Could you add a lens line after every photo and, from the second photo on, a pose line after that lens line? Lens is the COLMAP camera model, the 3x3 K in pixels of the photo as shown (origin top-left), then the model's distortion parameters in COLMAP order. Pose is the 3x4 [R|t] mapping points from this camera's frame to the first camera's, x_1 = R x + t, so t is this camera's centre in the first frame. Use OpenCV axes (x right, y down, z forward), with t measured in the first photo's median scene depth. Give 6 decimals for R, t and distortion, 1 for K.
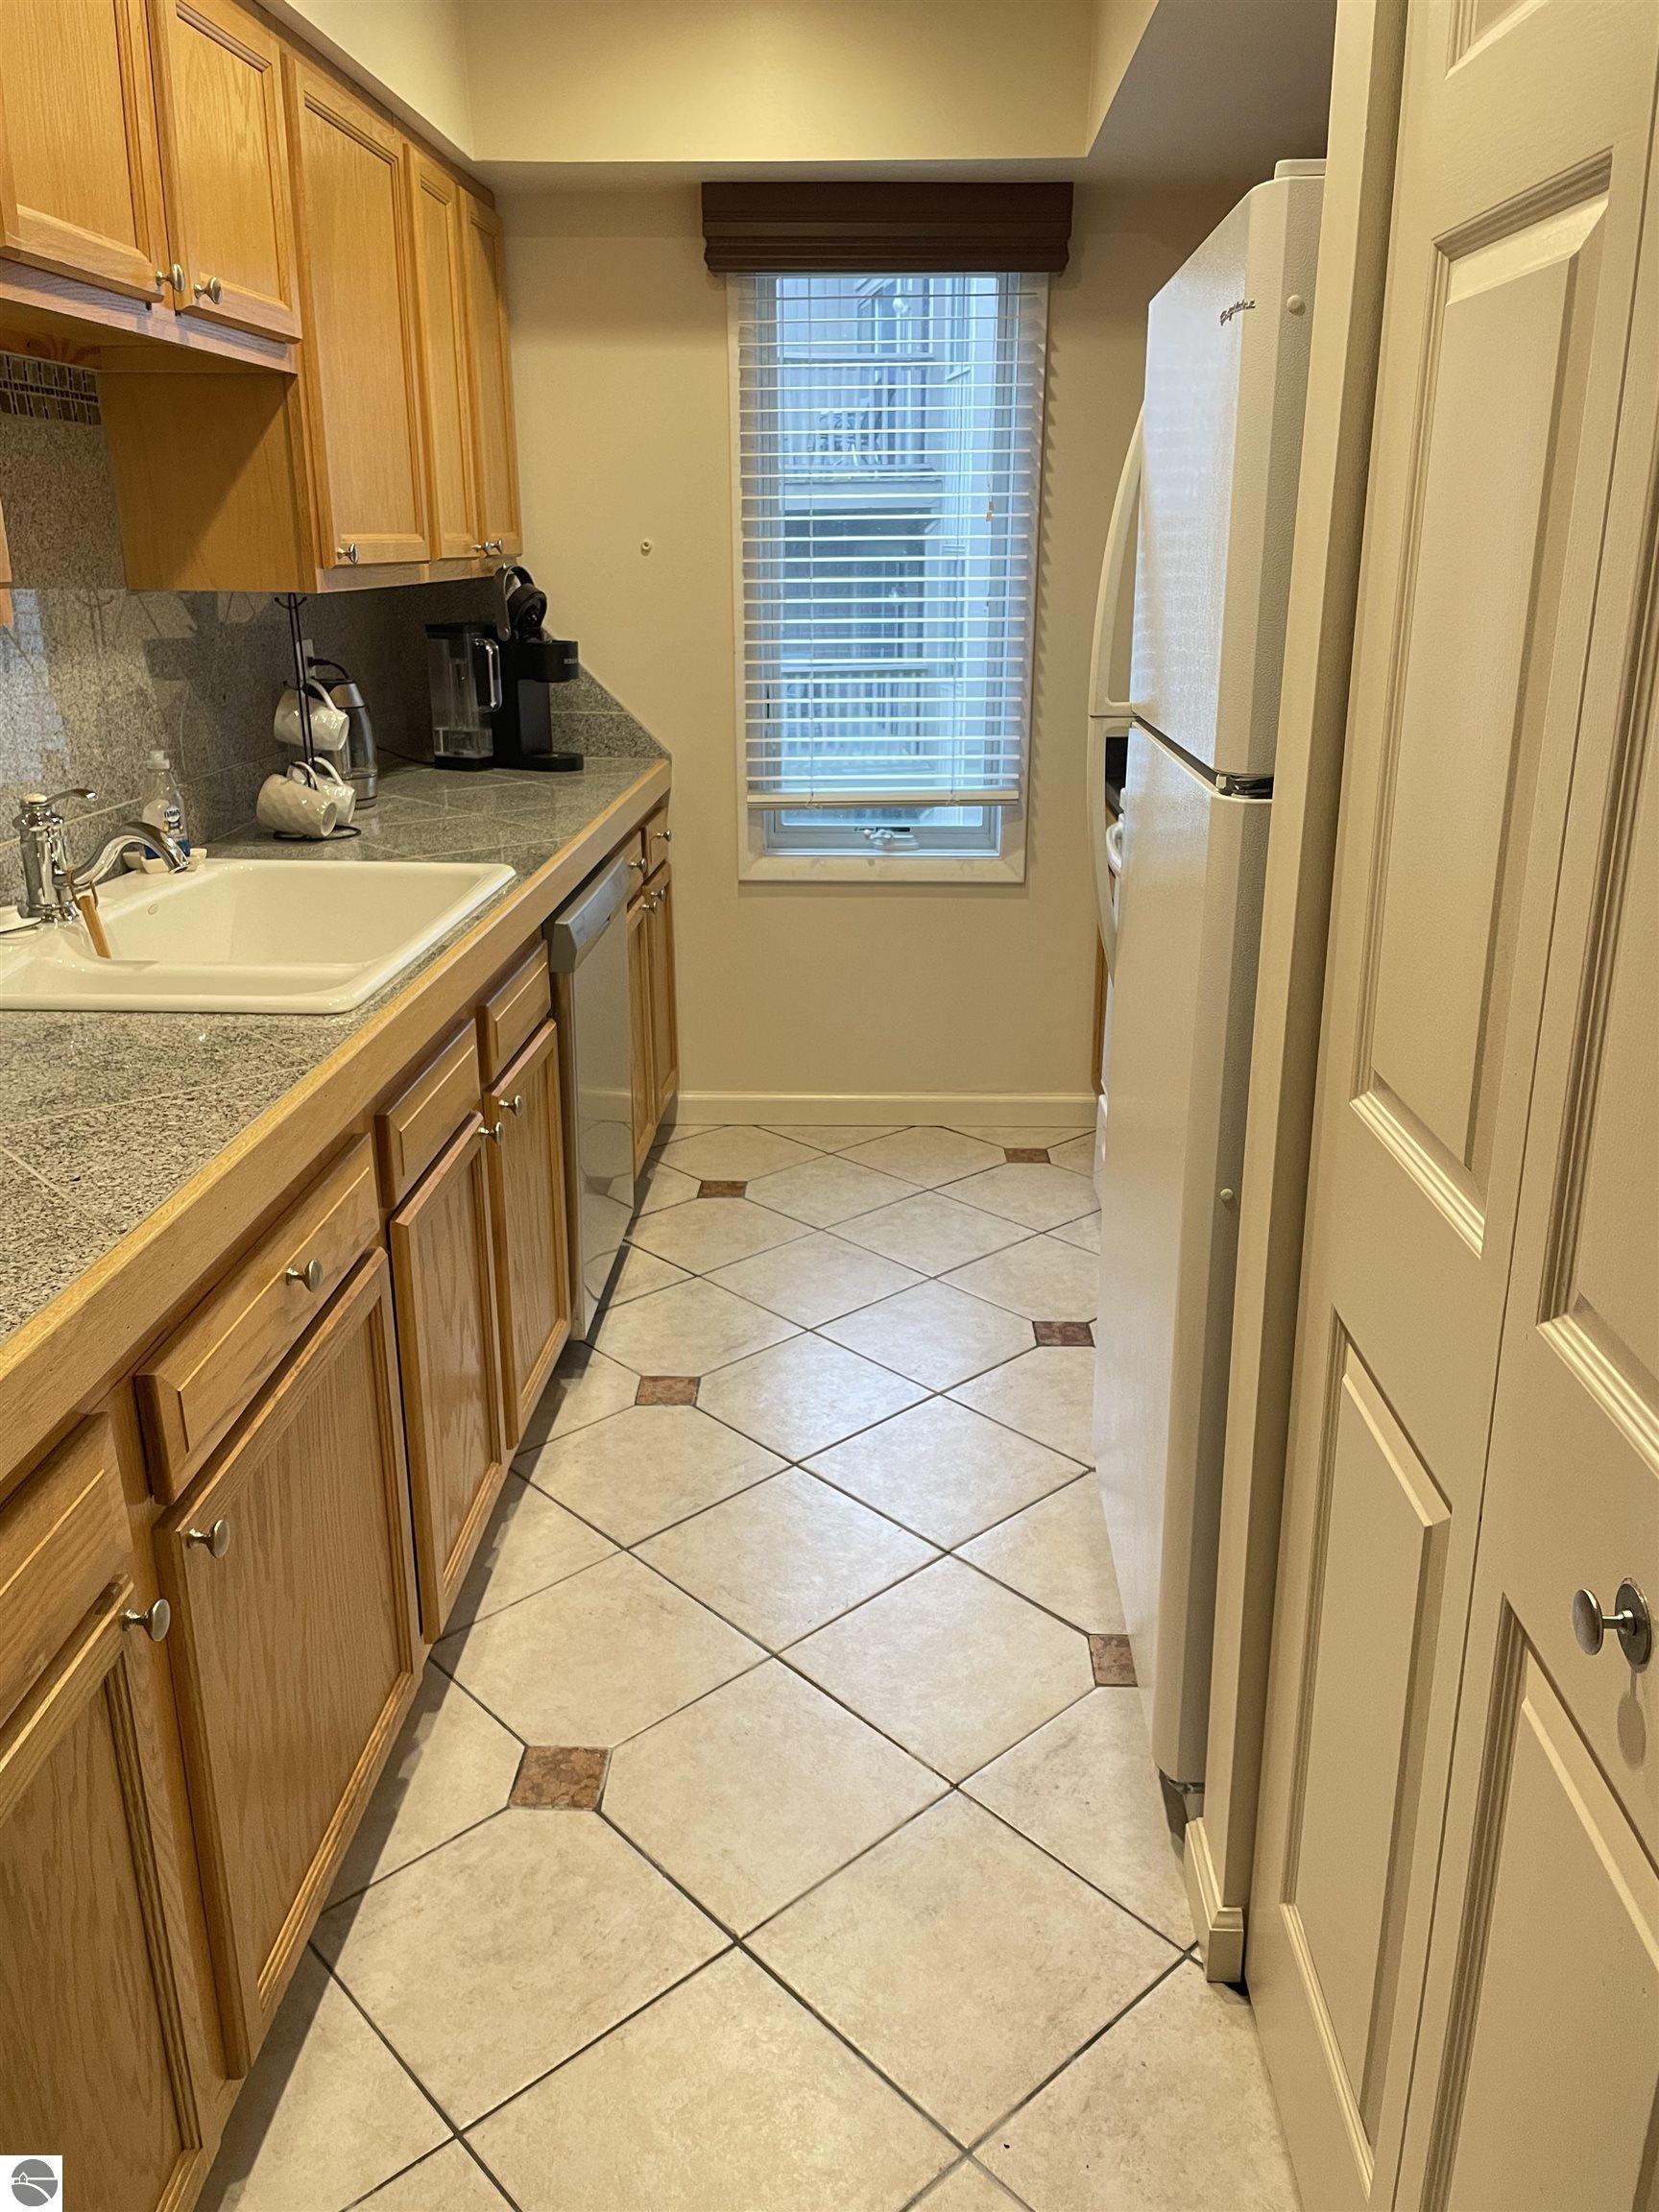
lens RADIAL K [[1688.8, 0, 826.5], [0, 1688.8, 1105.4], [0, 0, 1]] dist [0.030950, -0.002723]
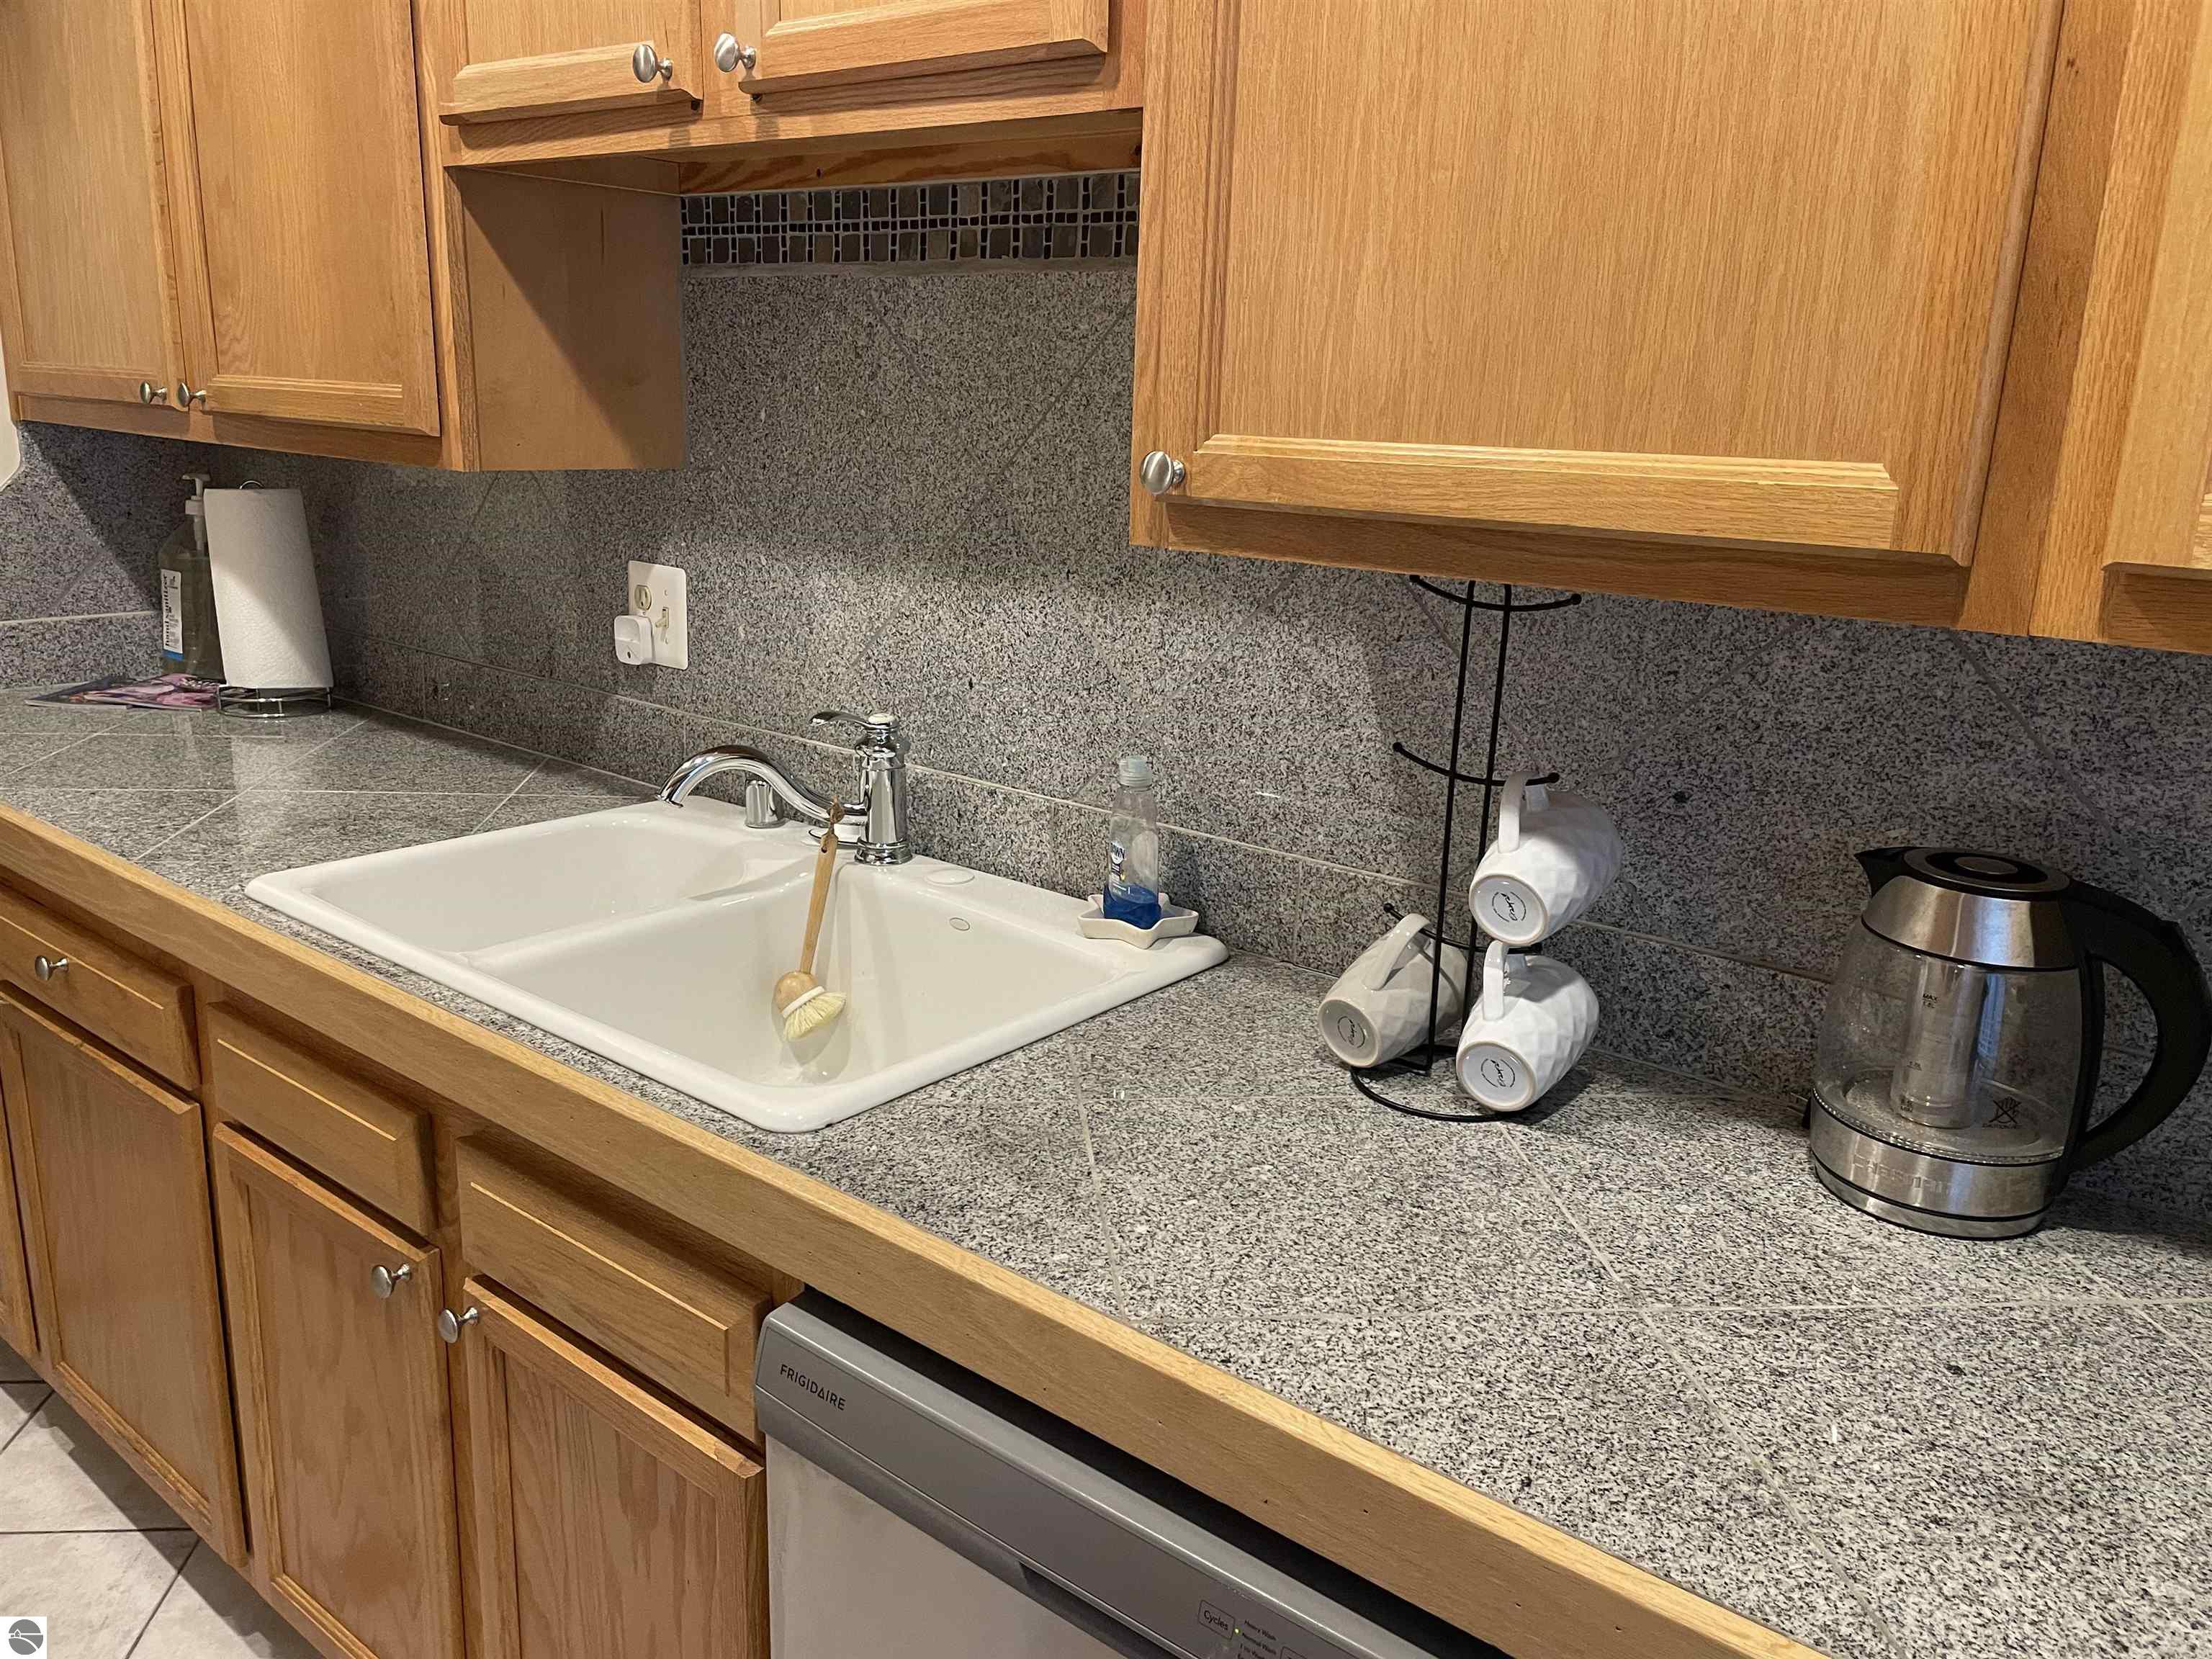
lens RADIAL K [[1688.8, 0, 1108.3], [0, 1688.8, 818.6], [0, 0, 1]] dist [0.030950, -0.002723]
pose [[-0.599166, 0.185743, -0.778781, 0.060981], [-0.283767, 0.860302, 0.423505, -0.256258], [0.748650, 0.474742, -0.462756, 0.736418]]
